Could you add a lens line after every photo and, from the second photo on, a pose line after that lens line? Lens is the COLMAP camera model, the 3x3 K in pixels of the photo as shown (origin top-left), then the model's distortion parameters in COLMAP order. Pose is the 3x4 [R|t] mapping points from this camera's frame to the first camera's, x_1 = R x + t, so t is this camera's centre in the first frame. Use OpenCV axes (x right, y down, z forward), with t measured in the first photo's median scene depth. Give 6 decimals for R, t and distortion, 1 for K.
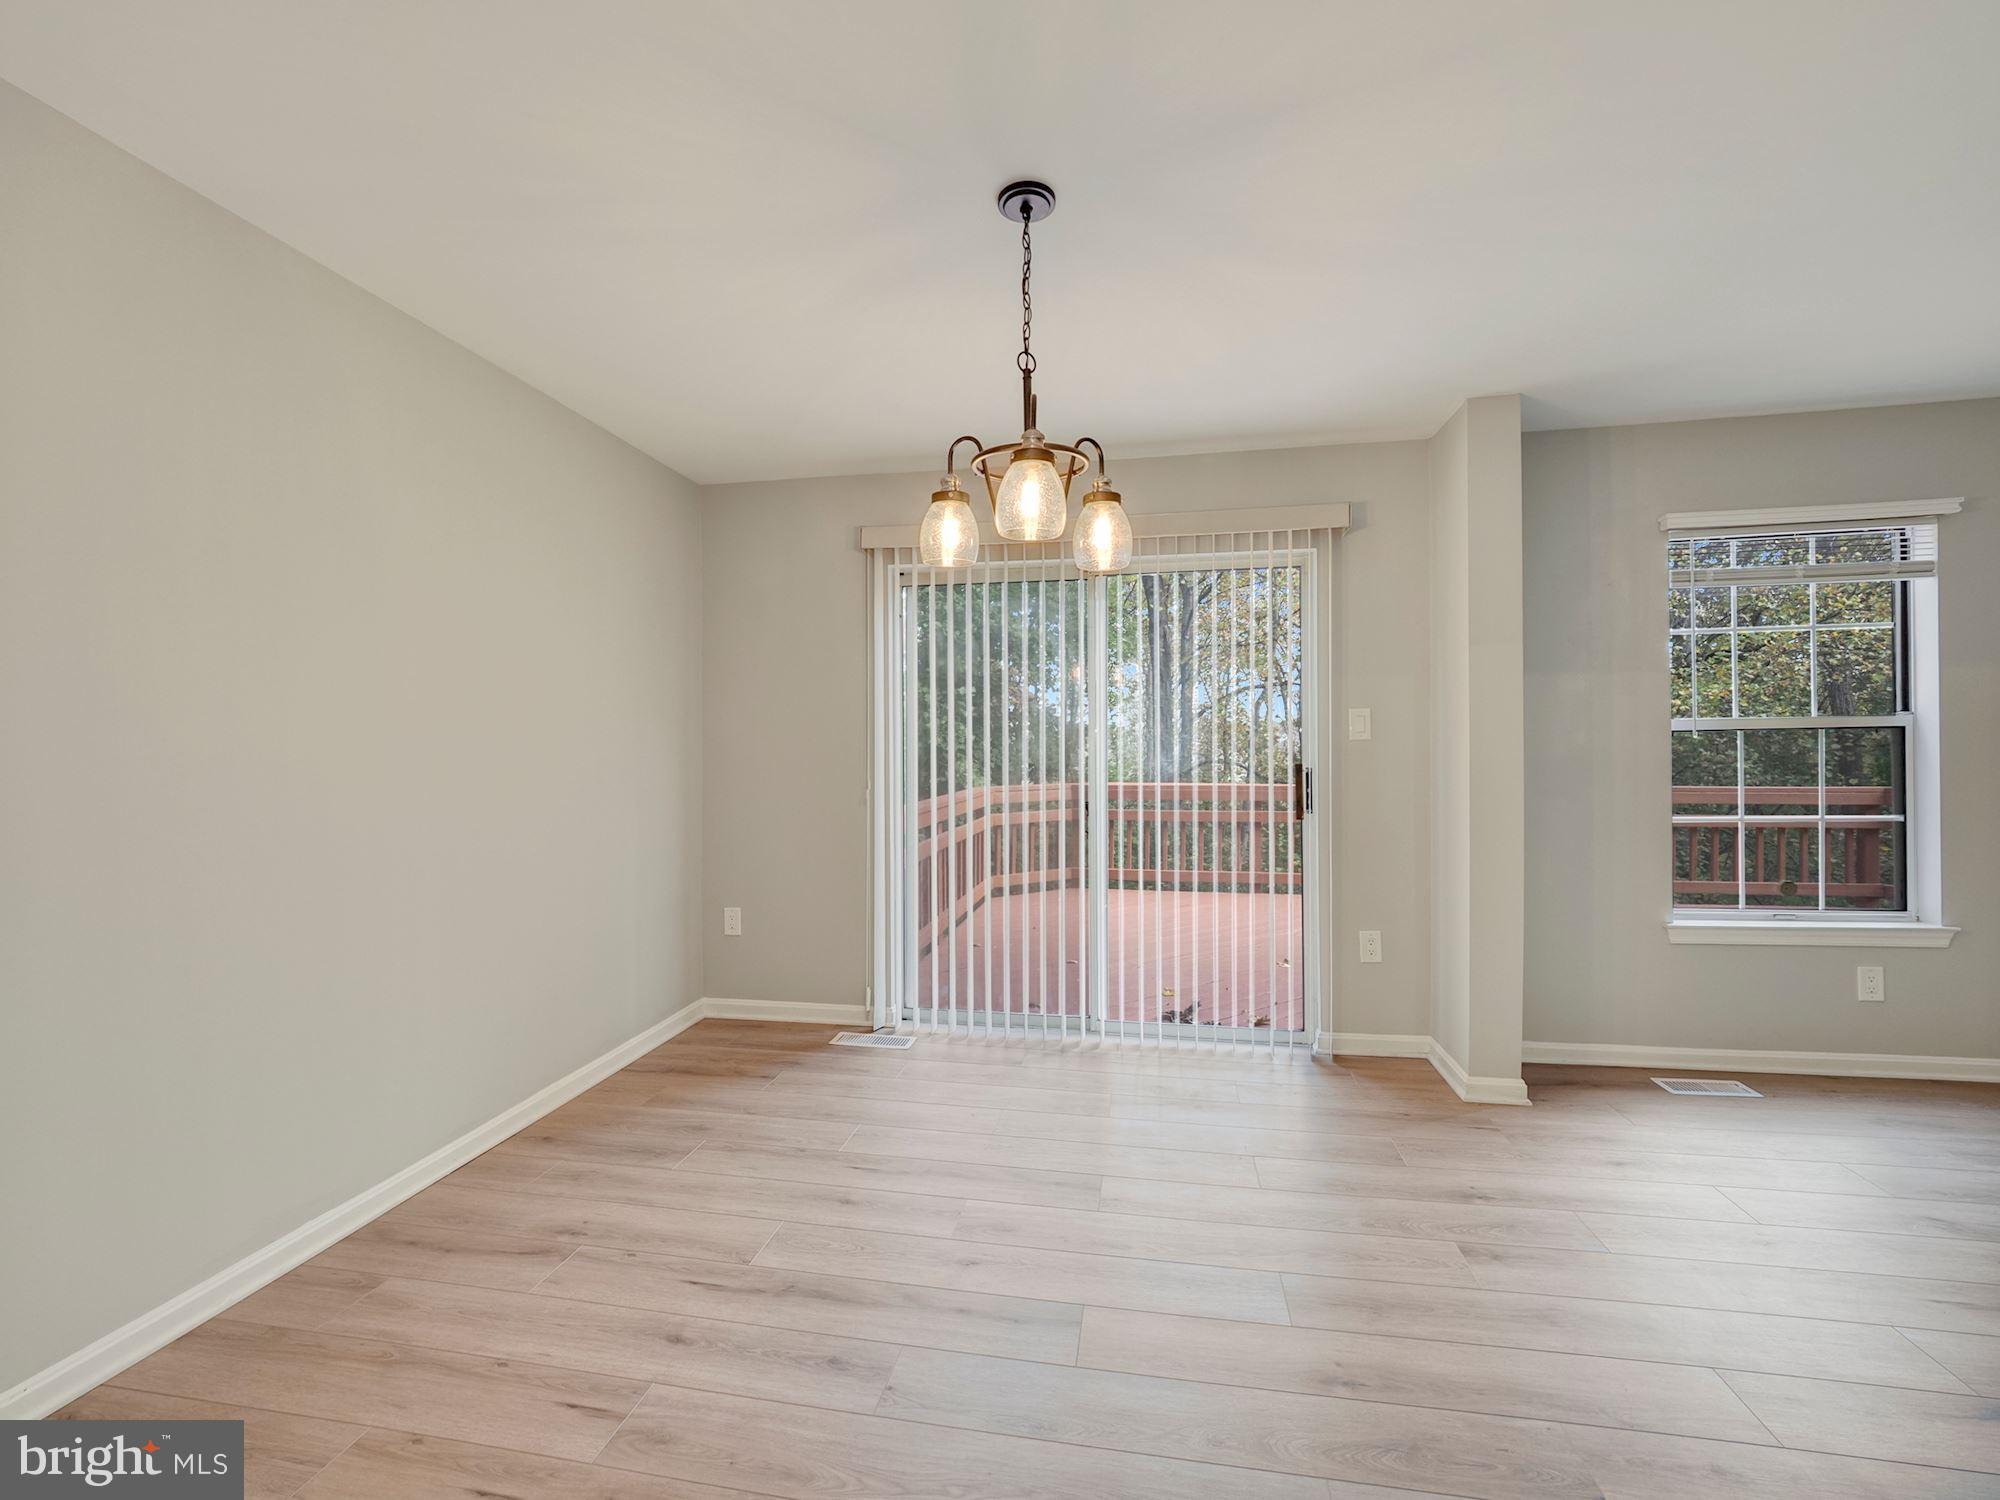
lens RADIAL K [[847.2, 0, 1000.0], [0, 847.2, 750.0], [0, 0, 1]] dist [-0.009748, 0.000534]
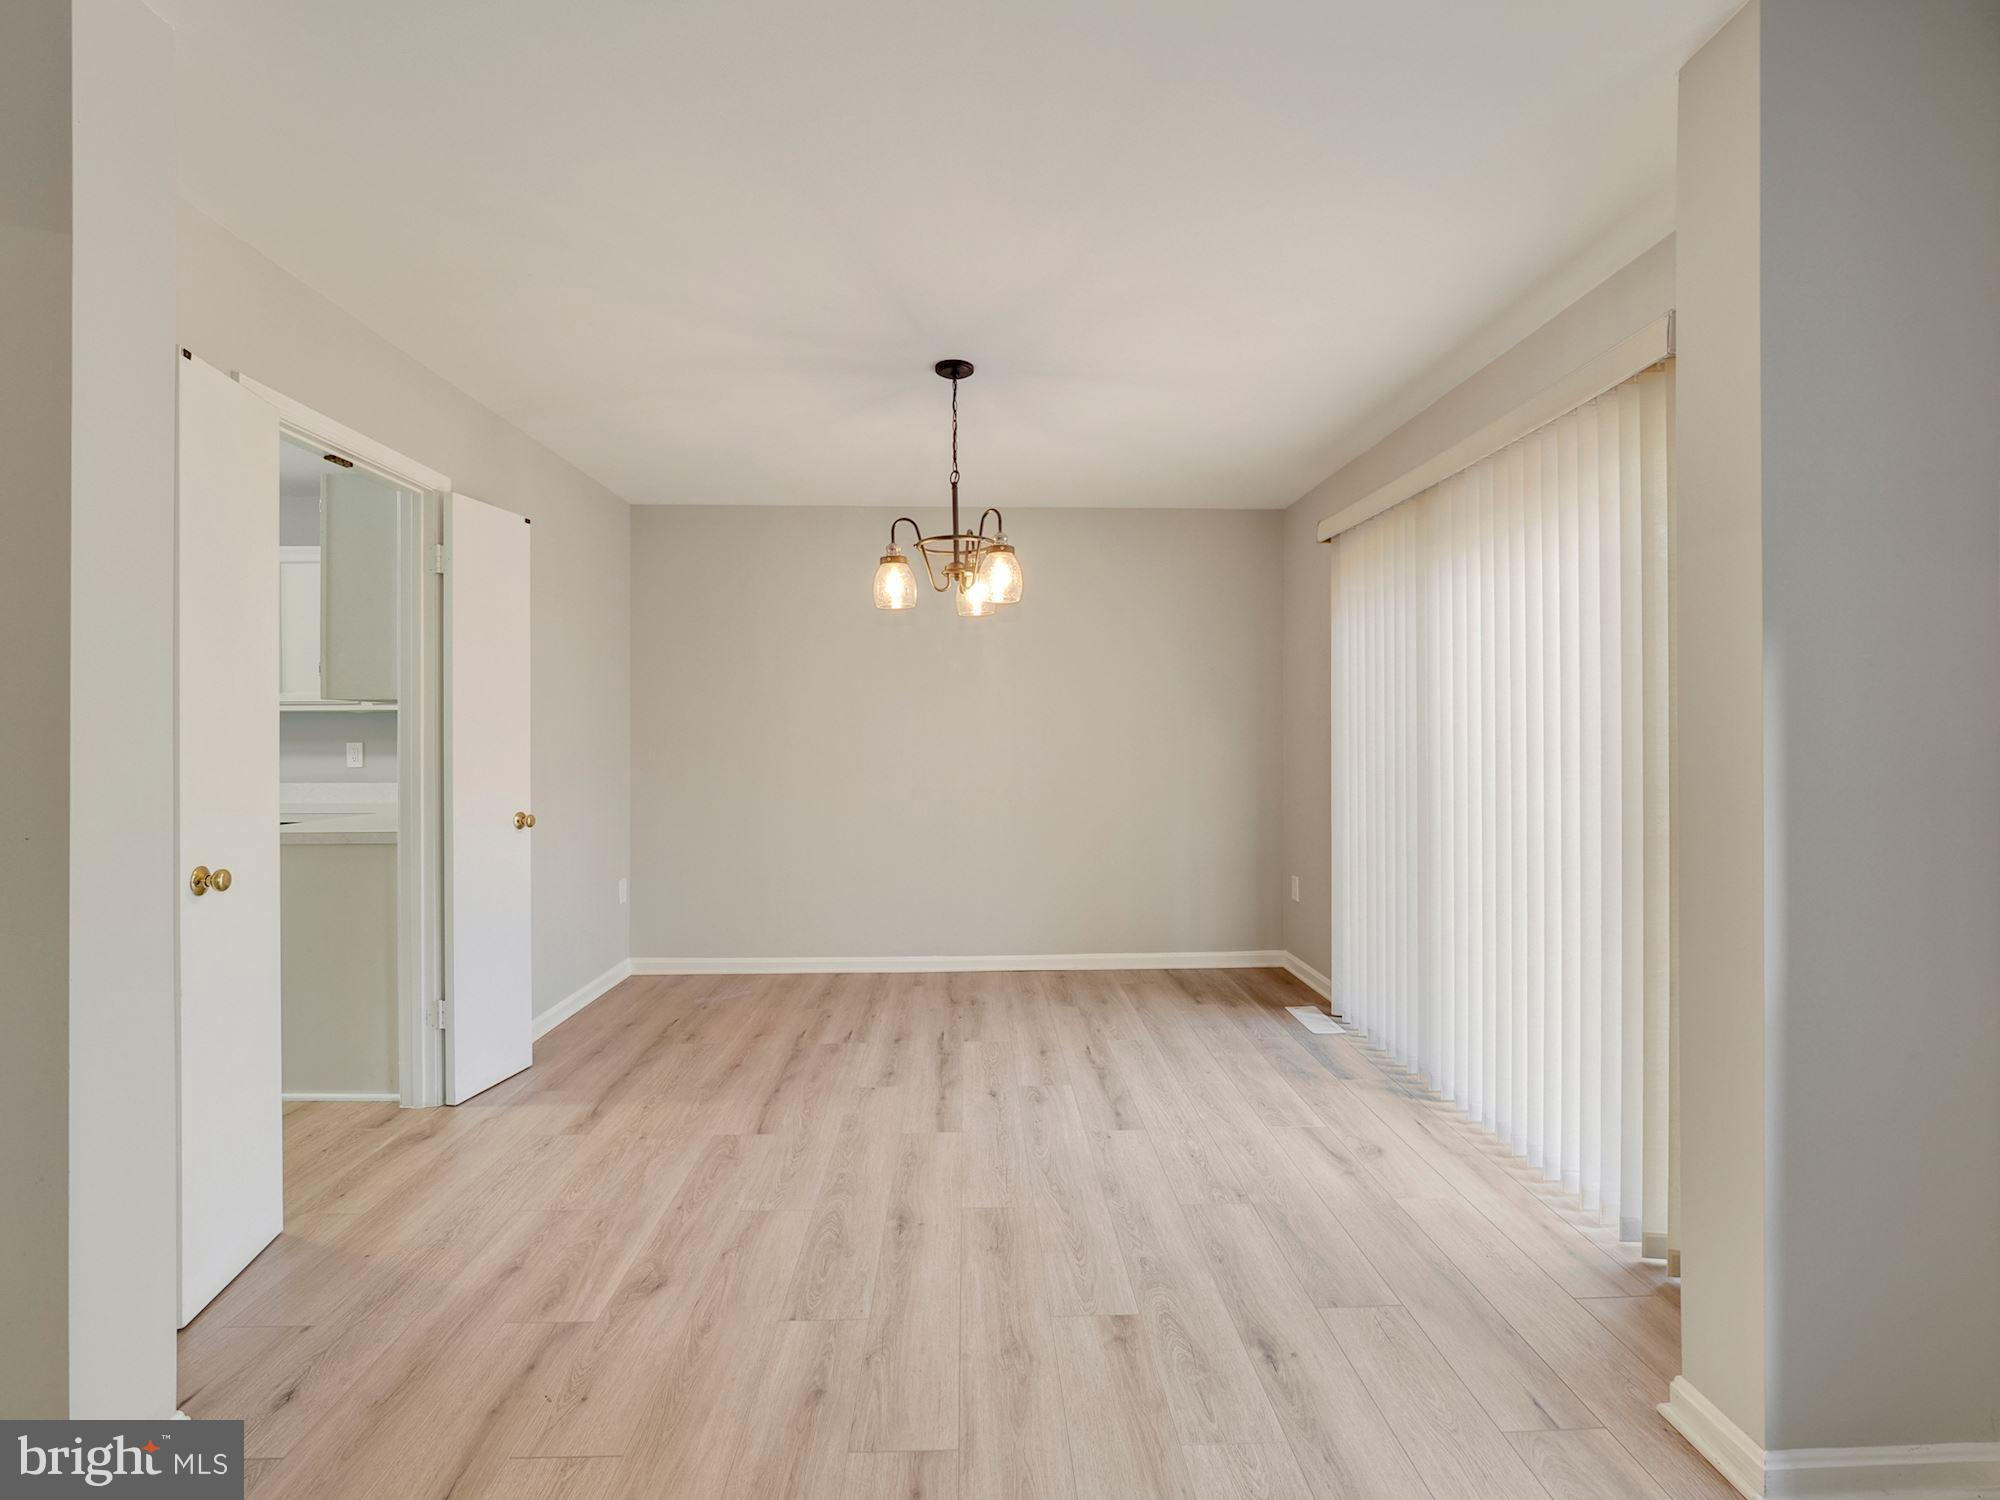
lens RADIAL K [[887.3, 0, 1003.5], [0, 887.3, 728.6], [0, 0, 1]] dist [0.000217, -0.000088]
pose [[0.218346, 0.000154, -0.975871, 0.942431], [-0.004361, 0.999990, -0.000818, -0.010387], [0.975862, 0.004434, 0.218344, 0.446679]]
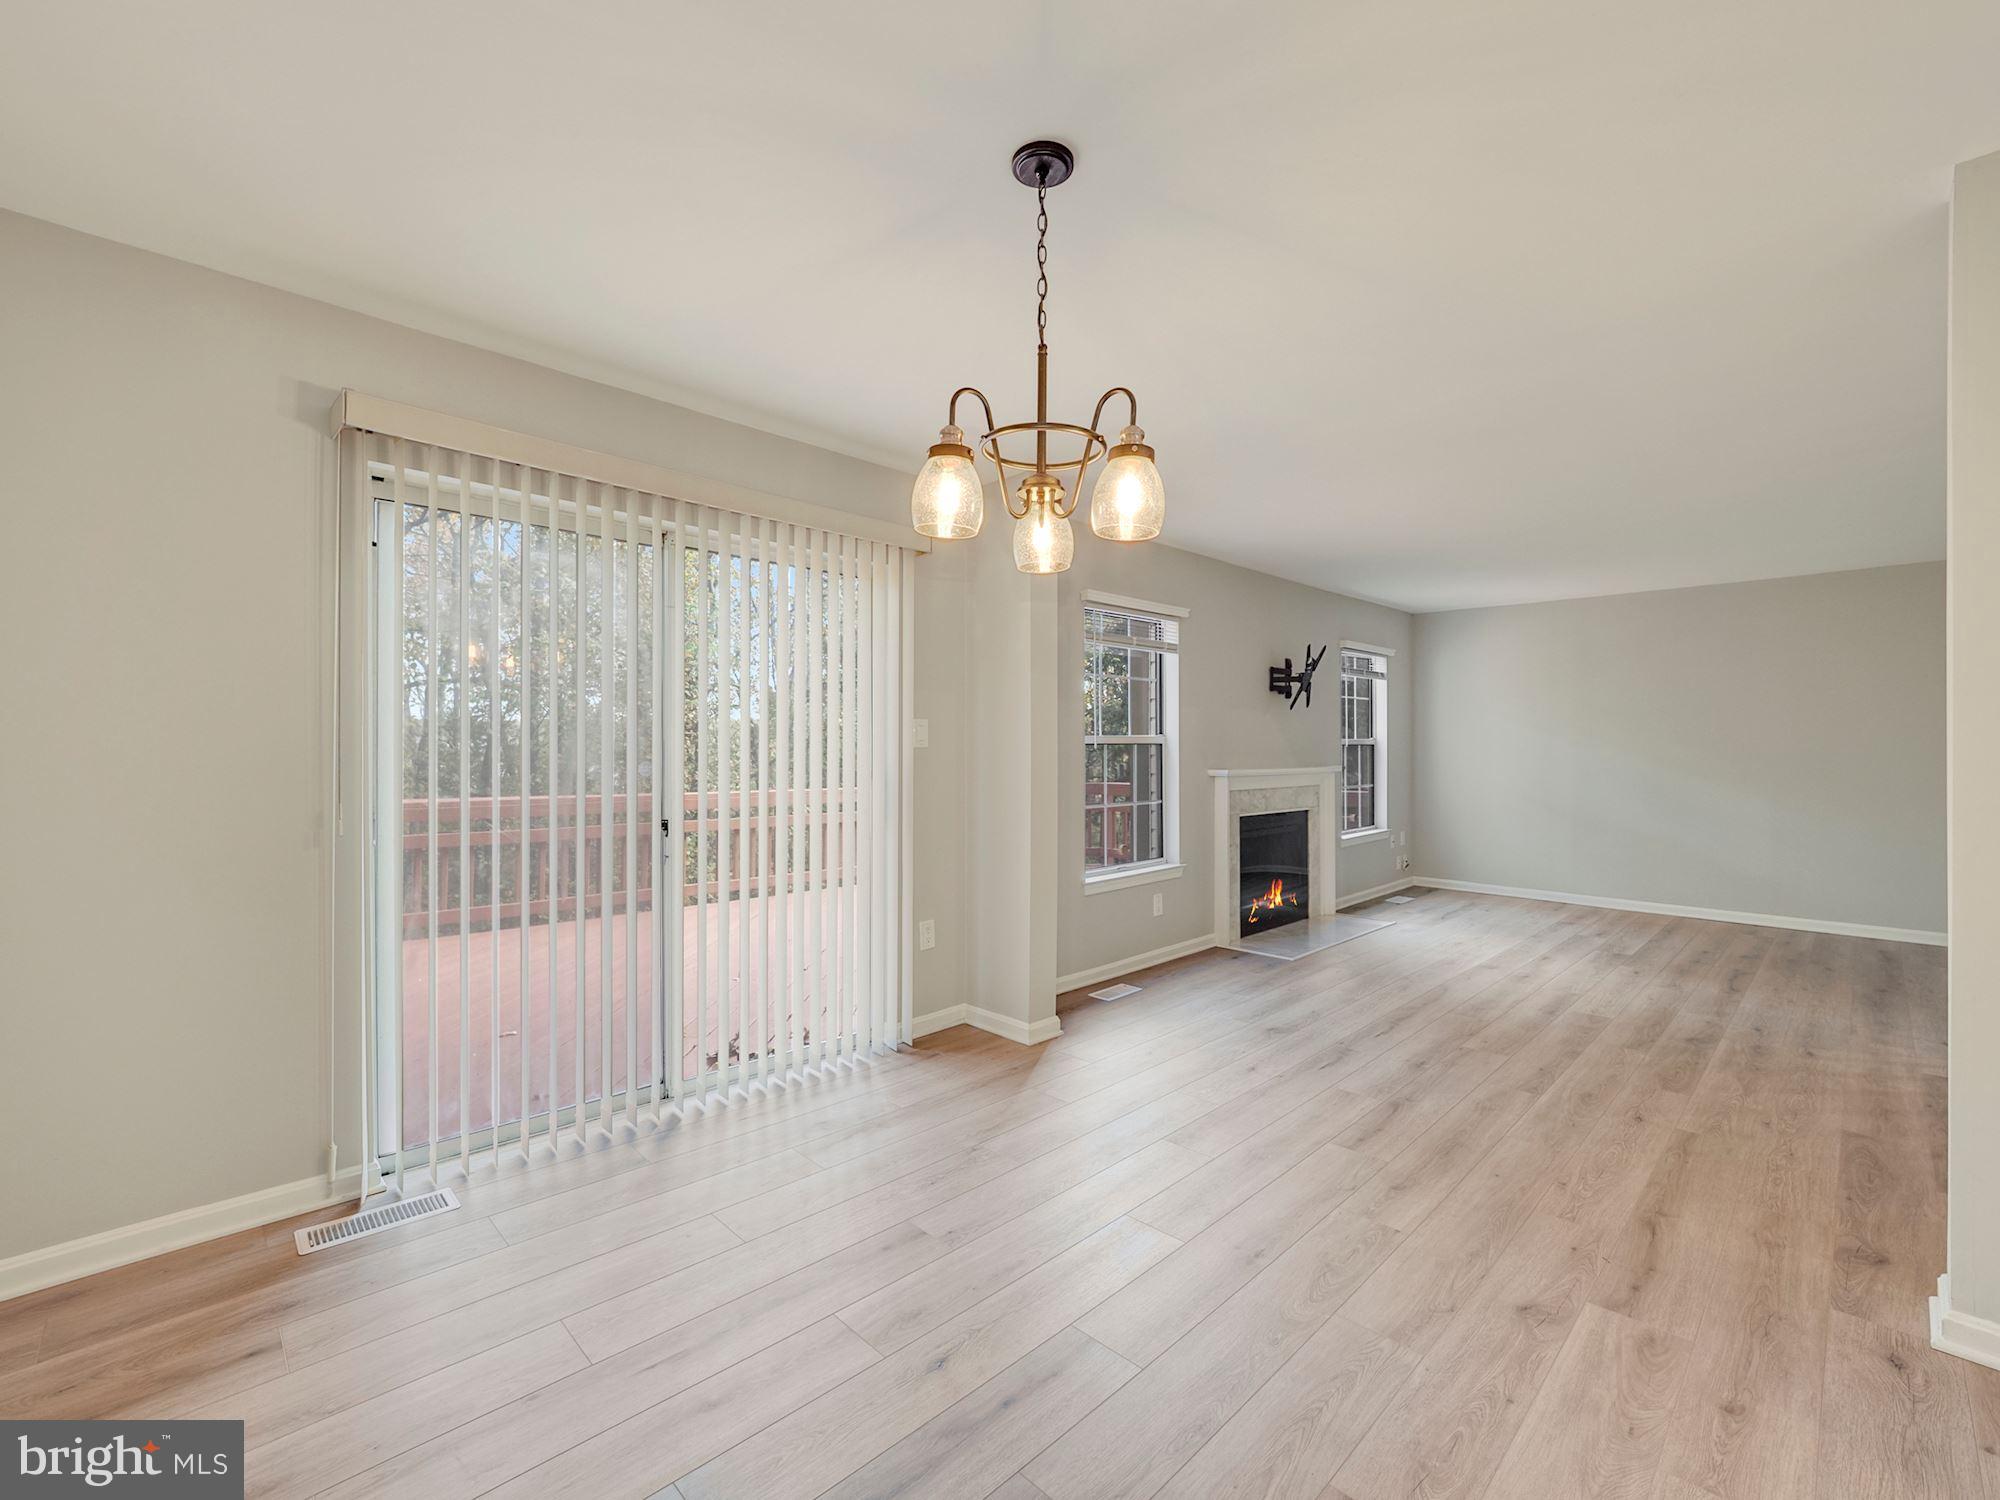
lens RADIAL K [[858.6, 0, 1001.7], [0, 858.6, 753.3], [0, 0, 1]] dist [-0.004791, -0.000864]
pose [[0.580512, 0.006380, 0.814227, -0.457966], [-0.002322, 0.999978, -0.006180, 0.001611], [-0.814249, 0.001697, 0.580514, 0.294310]]
